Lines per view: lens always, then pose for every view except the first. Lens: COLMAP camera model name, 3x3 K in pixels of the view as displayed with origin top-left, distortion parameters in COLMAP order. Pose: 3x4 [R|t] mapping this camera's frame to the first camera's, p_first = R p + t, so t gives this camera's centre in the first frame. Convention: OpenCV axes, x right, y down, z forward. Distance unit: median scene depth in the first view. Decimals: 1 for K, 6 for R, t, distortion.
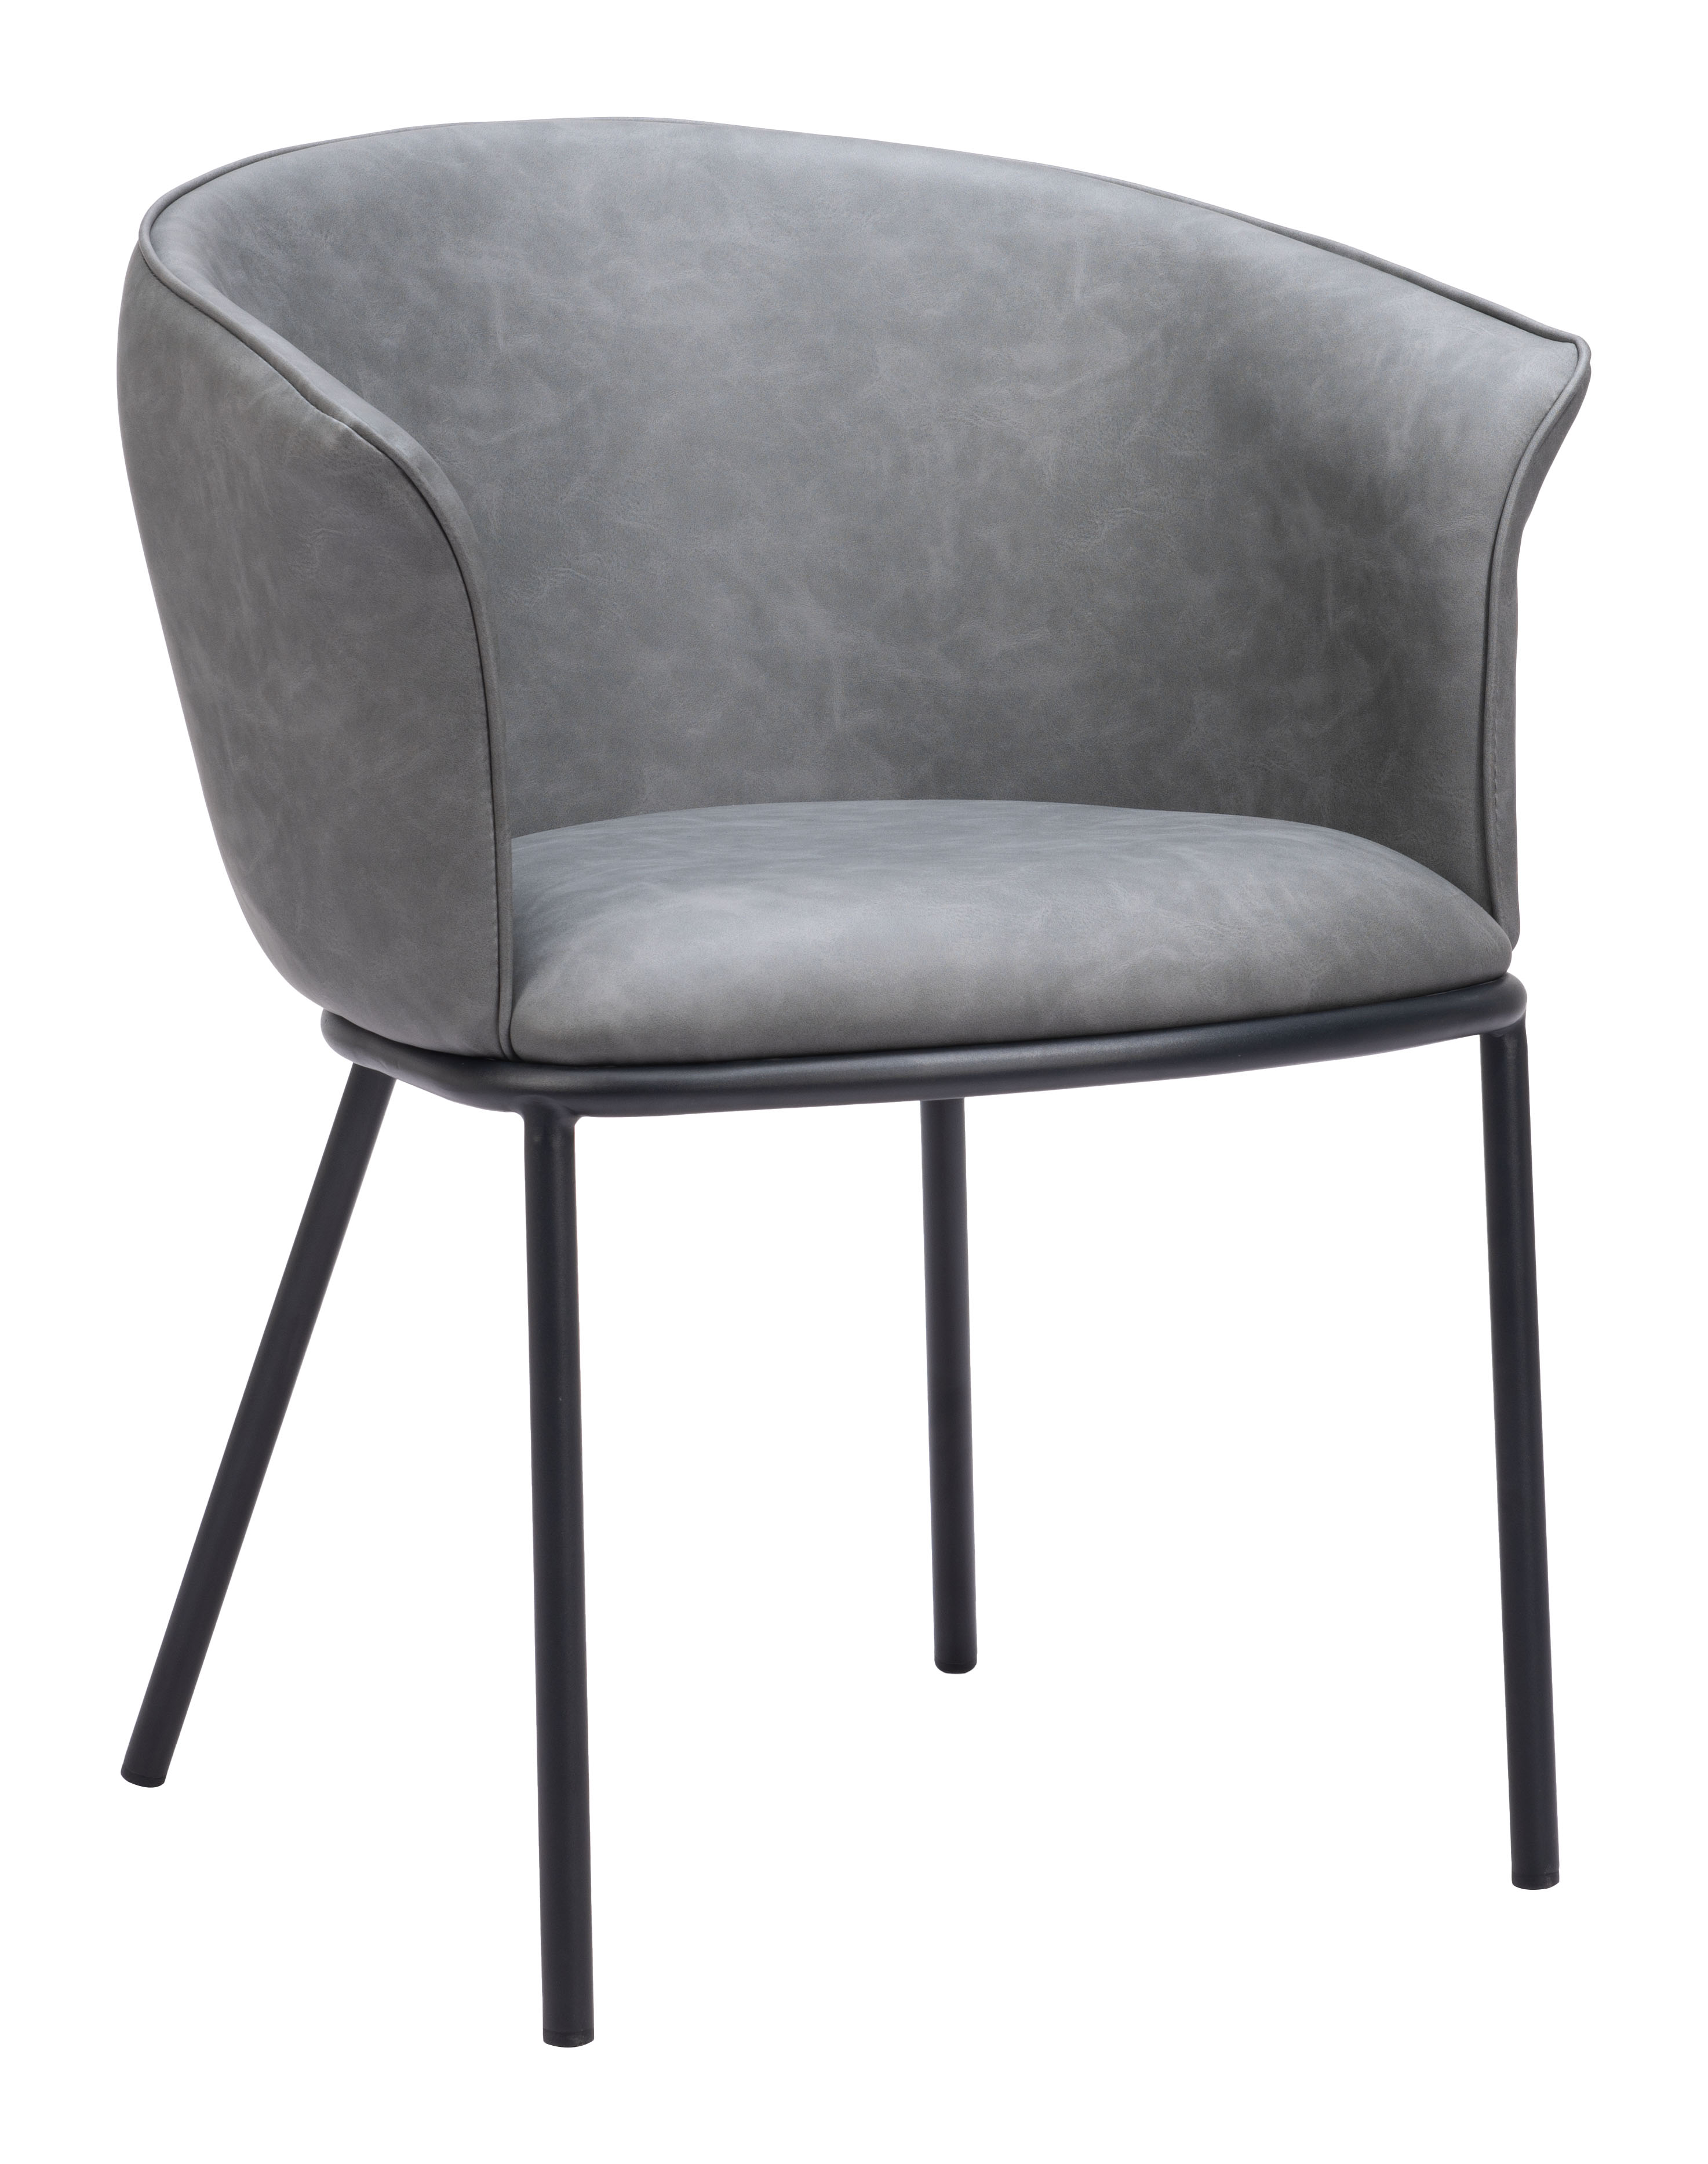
lens RADIAL K [[4656.2, 0, 859.1], [0, 4656.2, 1069.6], [0, 0, 1]] dist [0.044855, 0.000000]
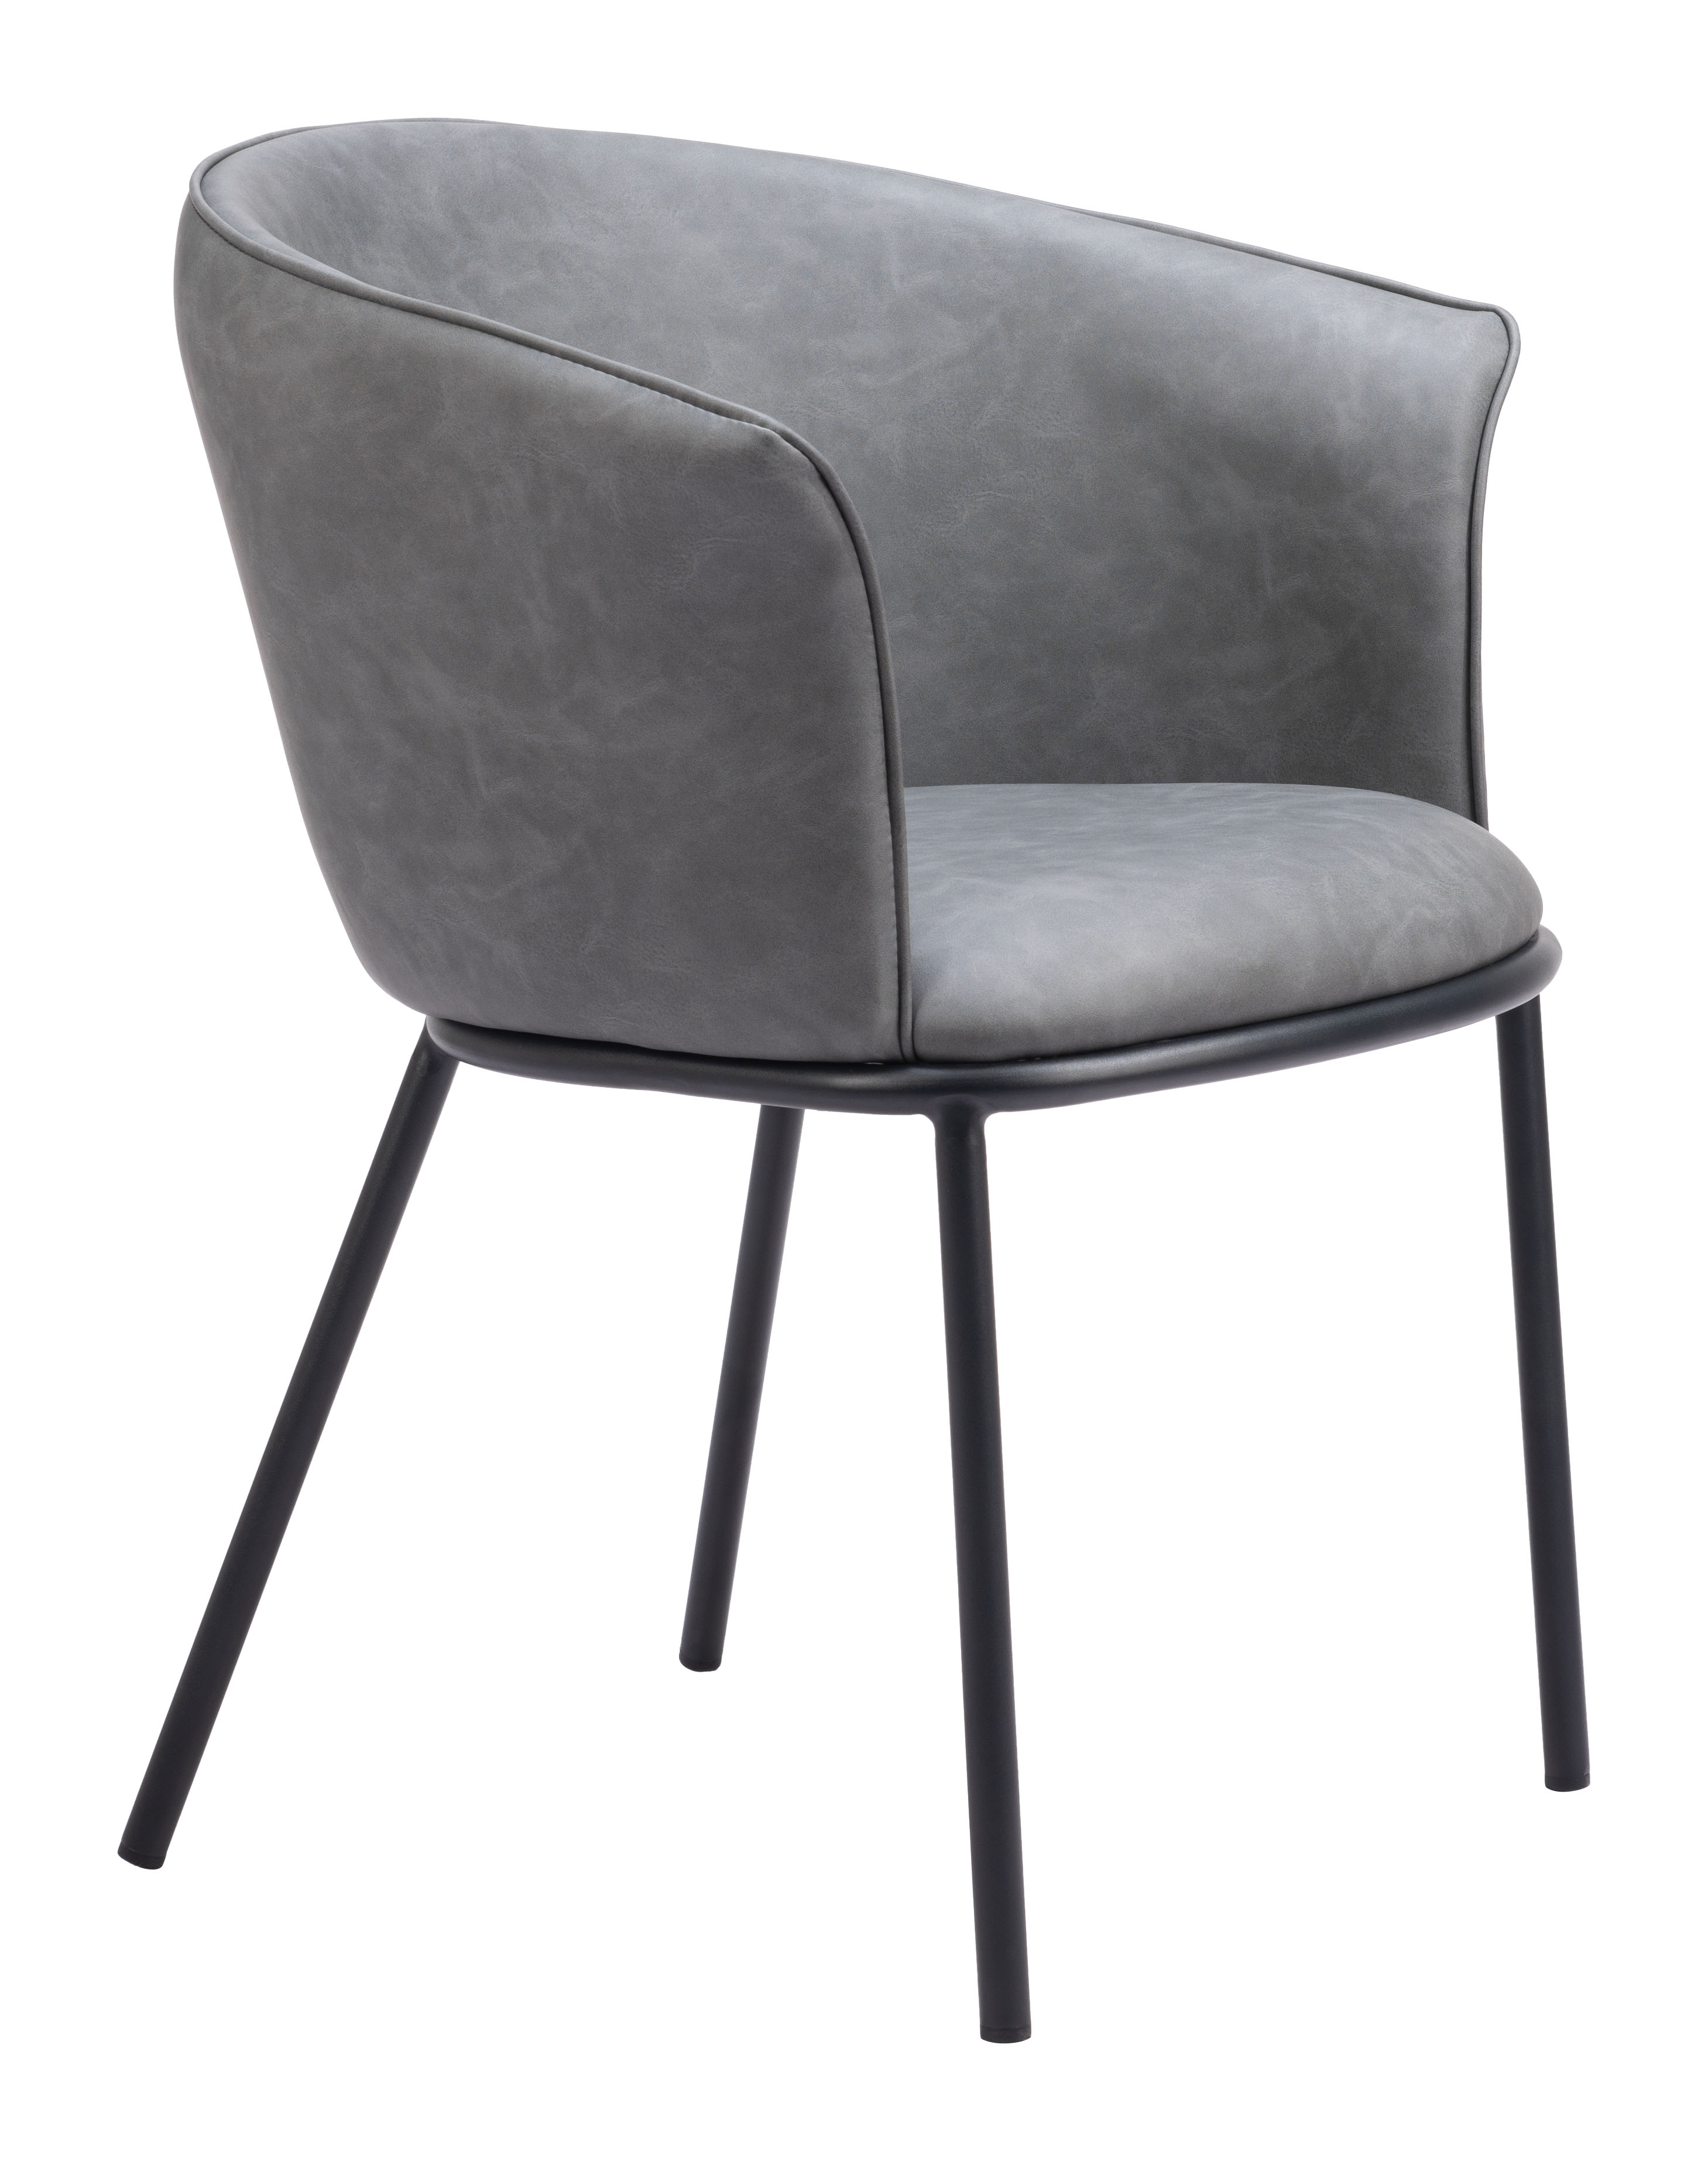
lens RADIAL K [[4649.7, 0, 859.5], [0, 4649.7, 1087.3], [0, 0, 1]] dist [0.044855, 0.000000]
pose [[0.956708, -0.081406, 0.279432, -0.265344], [0.080021, 0.996659, 0.016383, -0.010245], [-0.279833, 0.006686, 0.960026, 0.036800]]
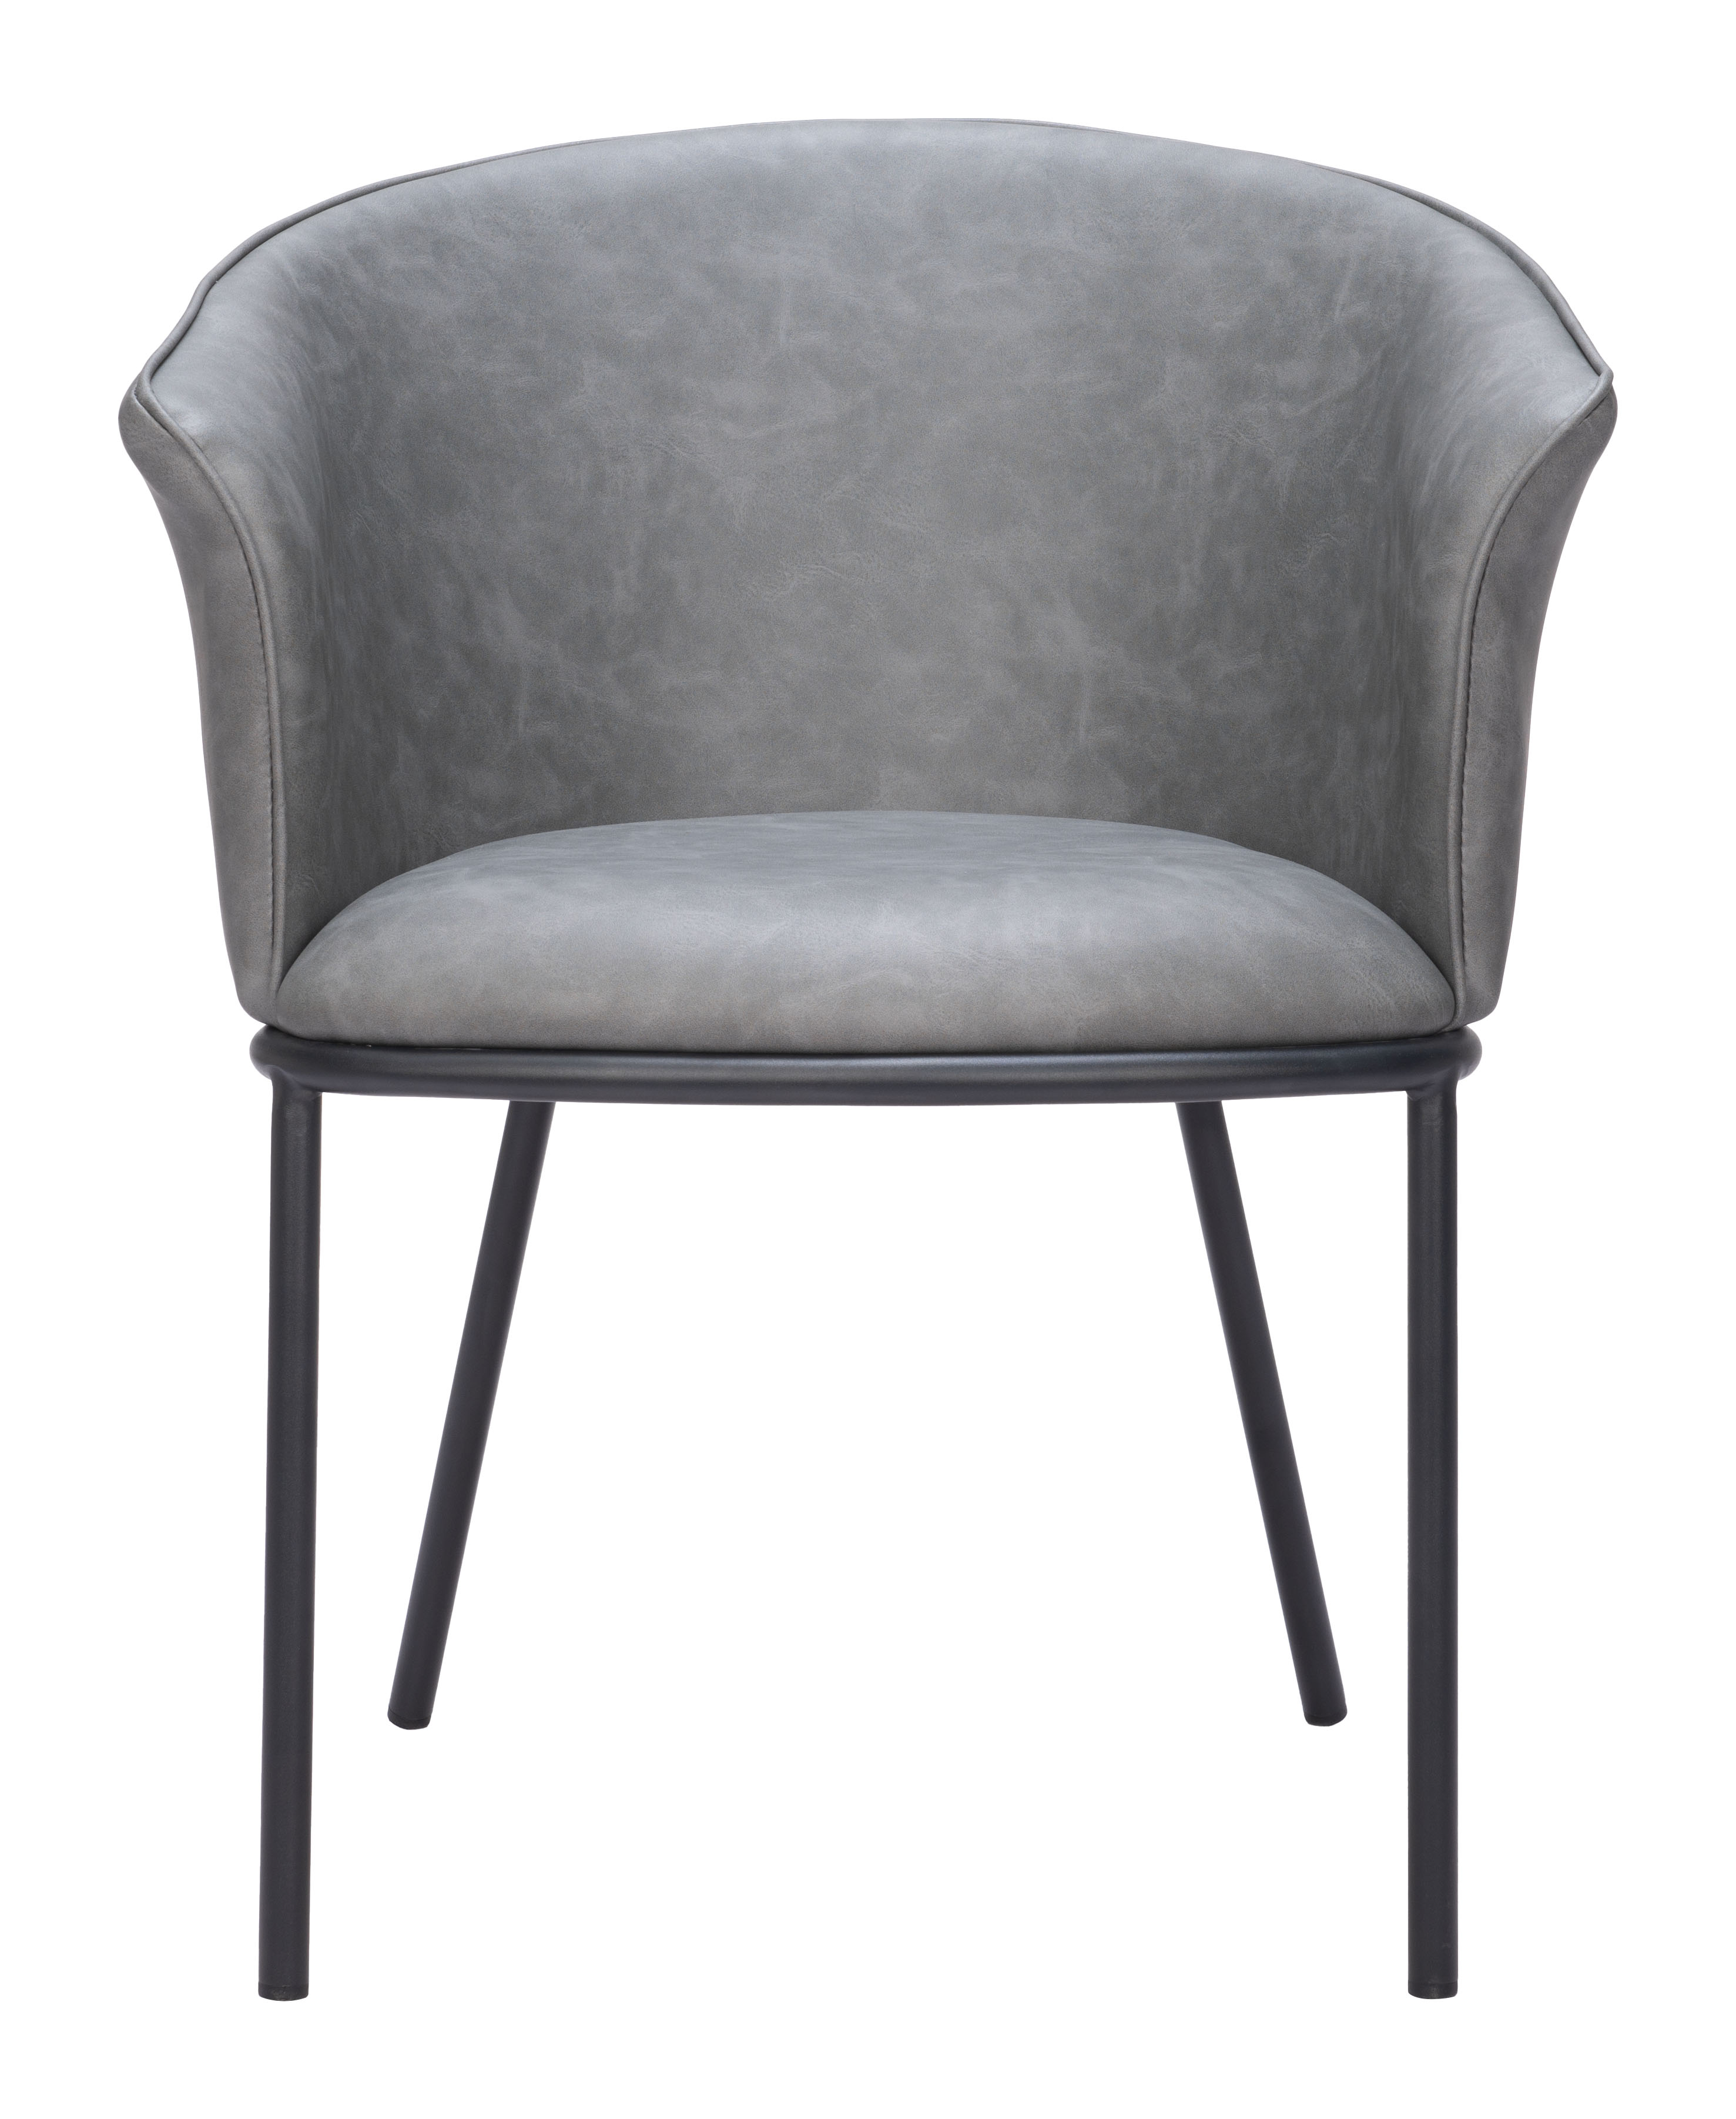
lens RADIAL K [[4702.0, 0, 862.0], [0, 4702.0, 1072.3], [0, 0, 1]] dist [0.069538, 0.000000]
pose [[0.946940, 0.087538, -0.309261, 0.278238], [-0.088102, 0.996037, 0.012170, -0.012513], [0.309101, 0.015722, 0.950899, 0.042433]]
